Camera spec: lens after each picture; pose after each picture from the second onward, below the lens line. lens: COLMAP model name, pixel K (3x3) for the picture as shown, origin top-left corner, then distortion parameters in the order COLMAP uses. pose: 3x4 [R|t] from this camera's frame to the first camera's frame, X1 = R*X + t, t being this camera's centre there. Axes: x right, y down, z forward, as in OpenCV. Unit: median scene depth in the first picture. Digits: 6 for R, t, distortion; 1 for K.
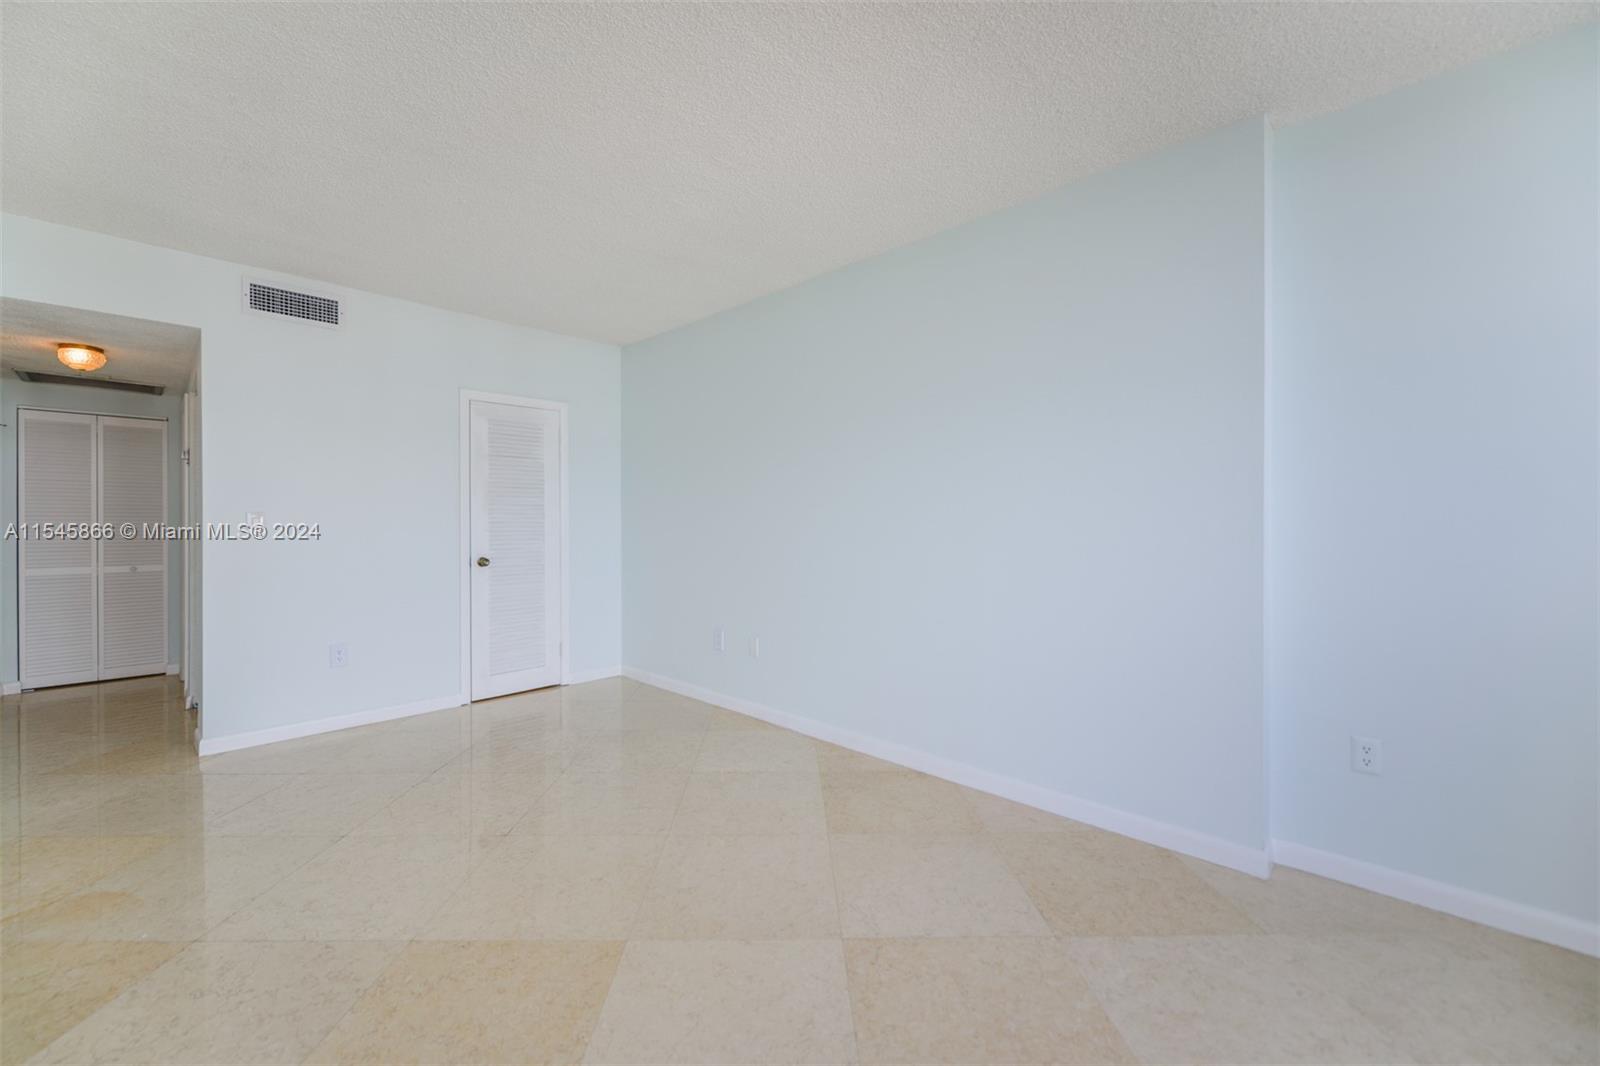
lens RADIAL K [[637.6, 0, 794.6], [0, 637.6, 528.3], [0, 0, 1]] dist [-0.006564, -0.000271]
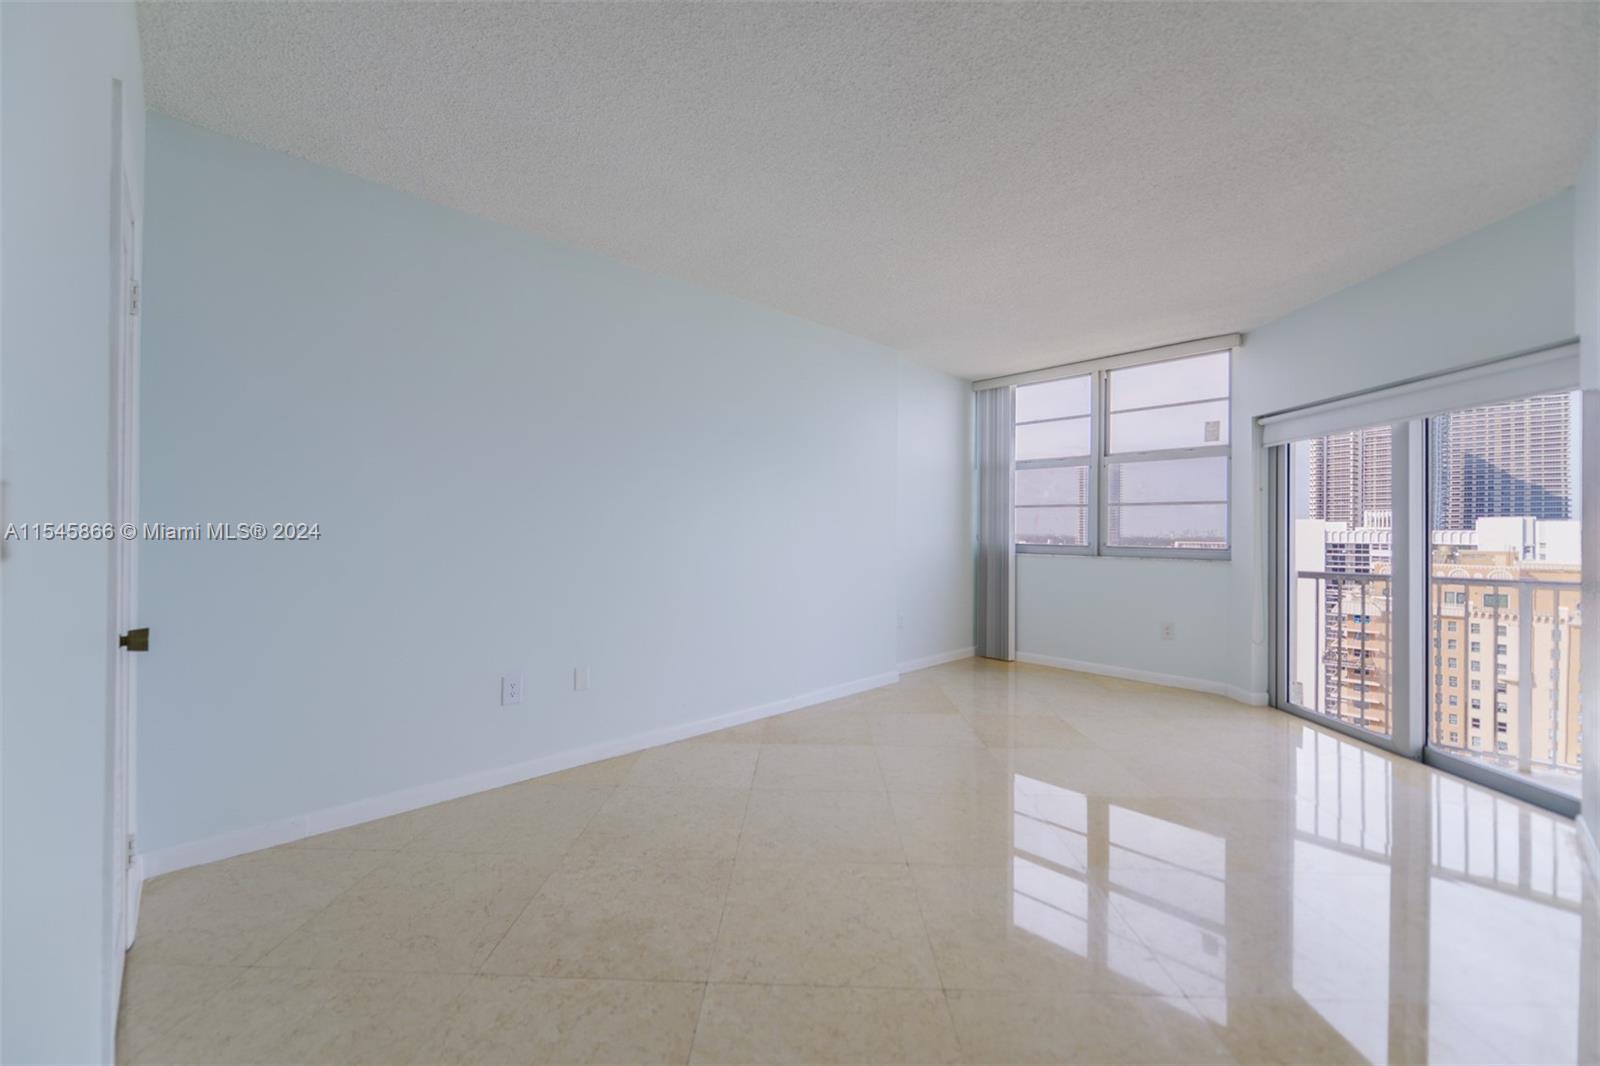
lens RADIAL K [[637.6, 0, 794.6], [0, 637.6, 528.3], [0, 0, 1]] dist [-0.006564, -0.000271]
pose [[0.027581, -0.001706, 0.999618, -1.228525], [-0.003573, 0.999992, 0.001805, -0.011232], [-0.999613, -0.003622, 0.027574, 1.003414]]
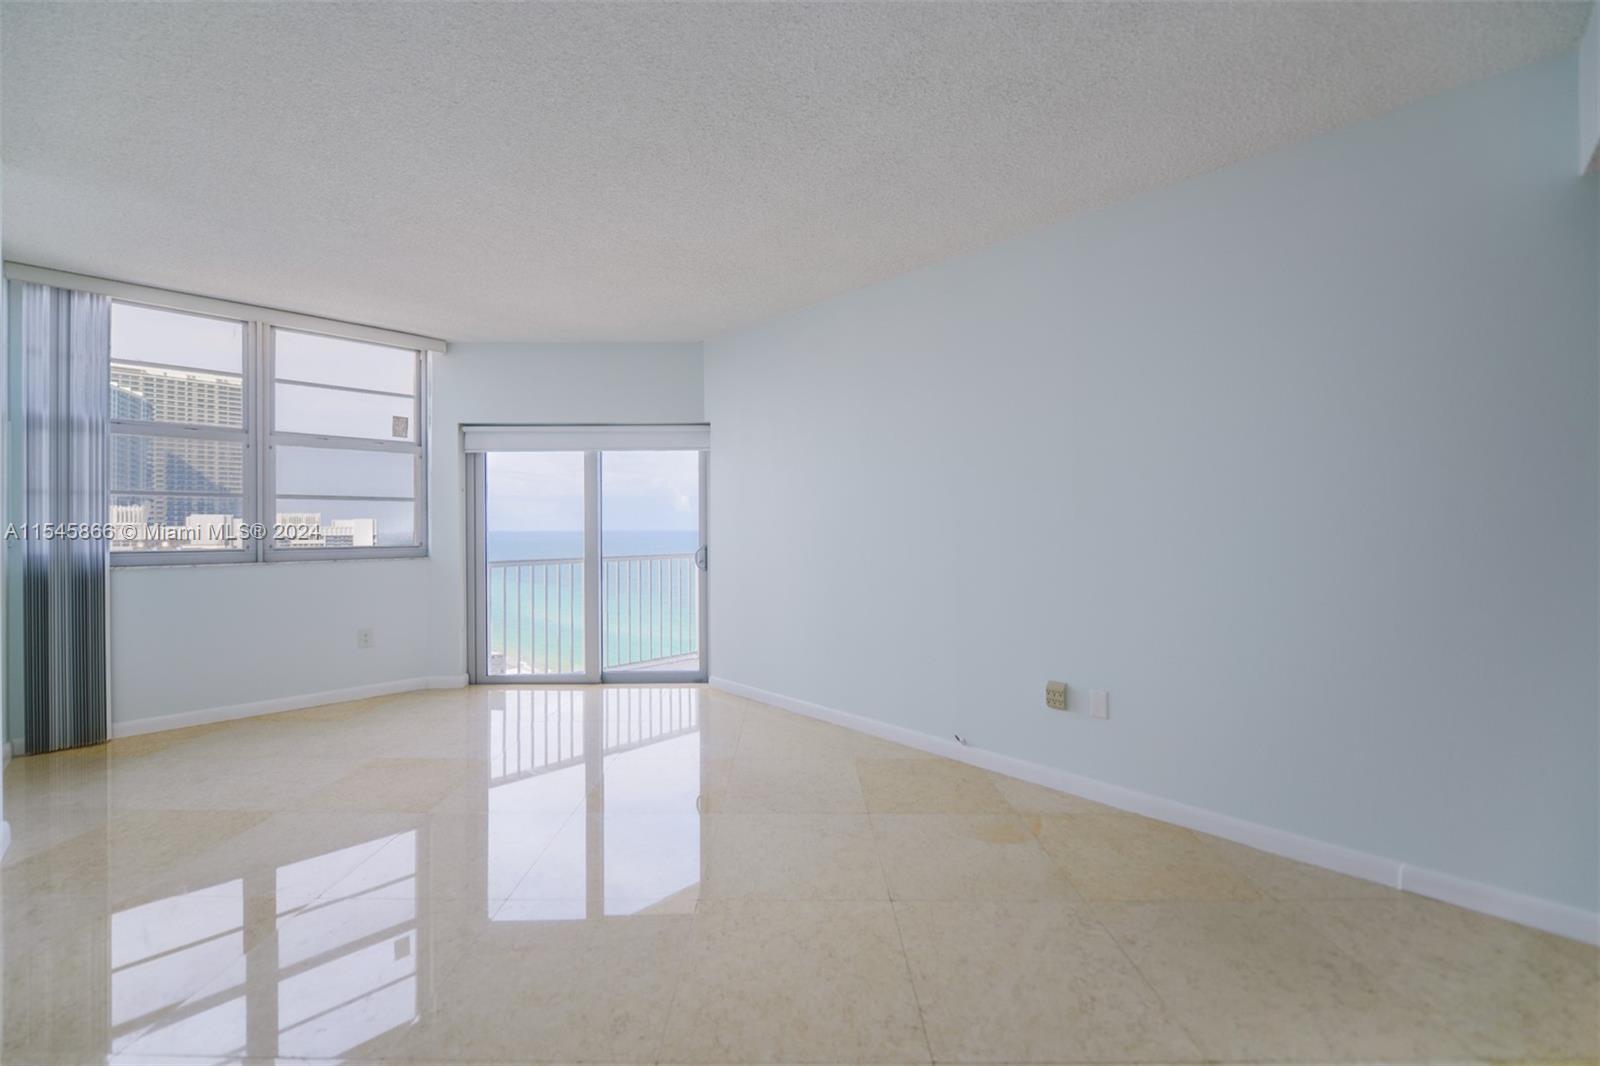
lens RADIAL K [[635.5, 0, 801.0], [0, 635.5, 527.3], [0, 0, 1]] dist [0.013657, -0.000147]
pose [[-0.999979, 0.002021, 0.006186, -0.533396], [0.002034, 0.999996, 0.002123, -0.008869], [-0.006182, 0.002135, -0.999979, 1.651320]]
